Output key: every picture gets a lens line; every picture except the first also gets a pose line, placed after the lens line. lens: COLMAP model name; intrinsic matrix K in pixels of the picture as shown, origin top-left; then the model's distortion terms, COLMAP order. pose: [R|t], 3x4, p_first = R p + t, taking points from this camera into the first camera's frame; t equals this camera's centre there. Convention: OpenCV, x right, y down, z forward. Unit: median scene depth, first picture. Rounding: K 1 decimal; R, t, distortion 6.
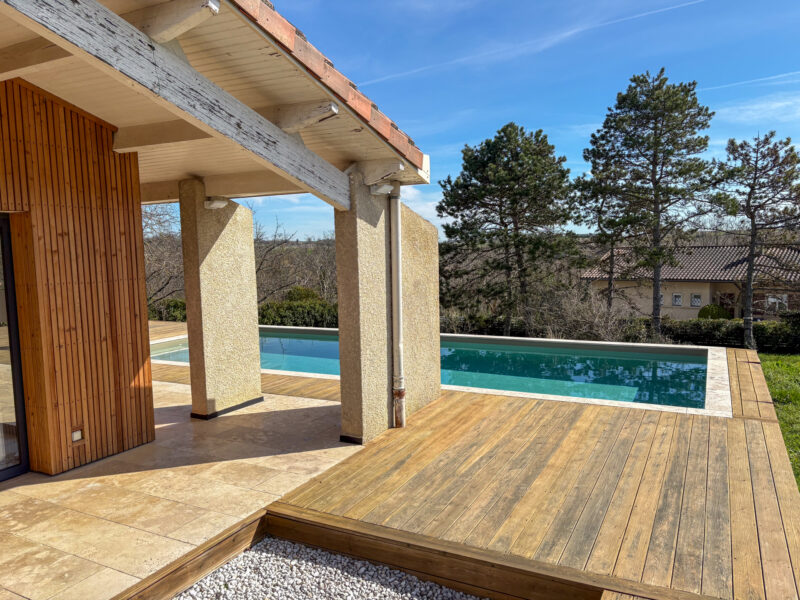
lens RADIAL K [[618.2, 0, 401.1], [0, 618.2, 311.0], [0, 0, 1]] dist [0.001291, -0.002253]
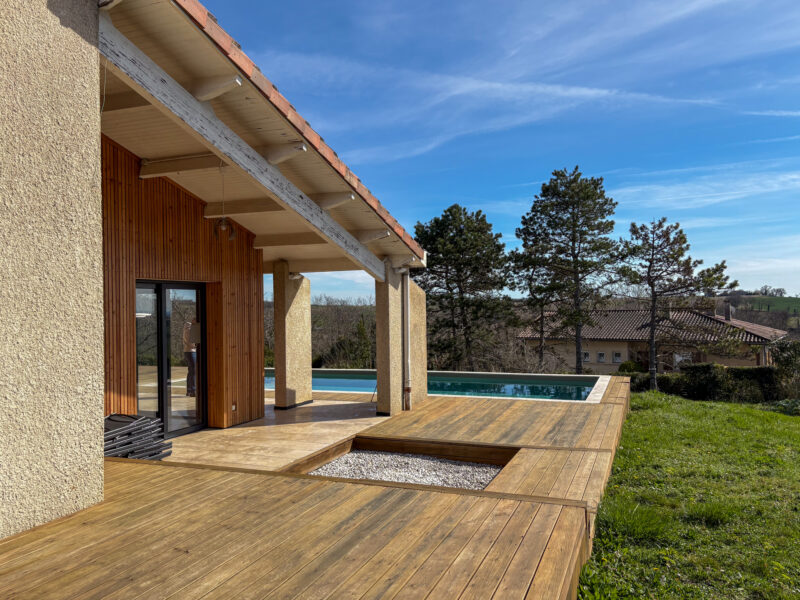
lens RADIAL K [[618.2, 0, 401.1], [0, 618.2, 311.0], [0, 0, 1]] dist [0.001291, -0.002253]
pose [[0.995343, 0.008837, 0.095991, -0.041091], [0.000899, 0.994895, -0.100910, 0.019888], [-0.096393, 0.100526, 0.990254, -0.152812]]
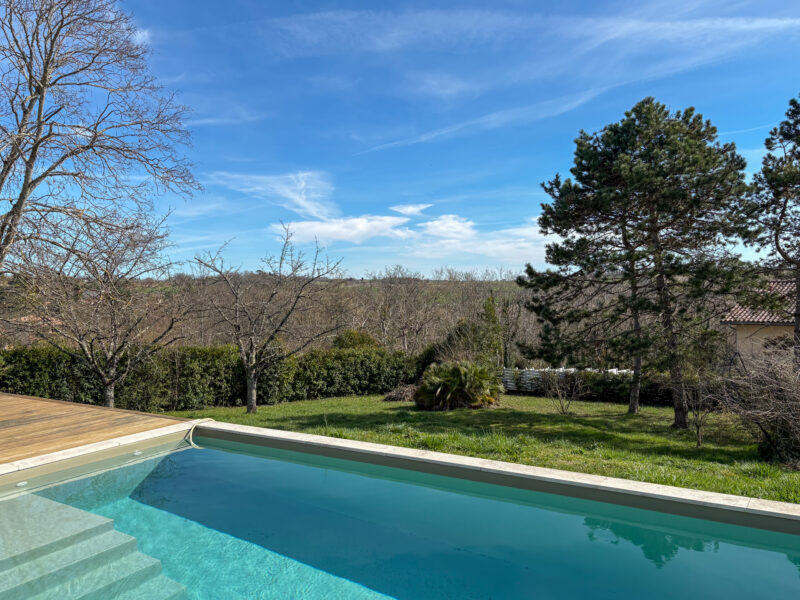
lens RADIAL K [[641.1, 0, 401.8], [0, 641.1, 328.9], [0, 0, 1]] dist [0.045602, -0.007834]
pose [[0.992608, 0.009890, -0.120958, -0.006344], [-0.013695, 0.999436, -0.030662, -0.021616], [0.120586, 0.032092, 0.992184, 0.274137]]
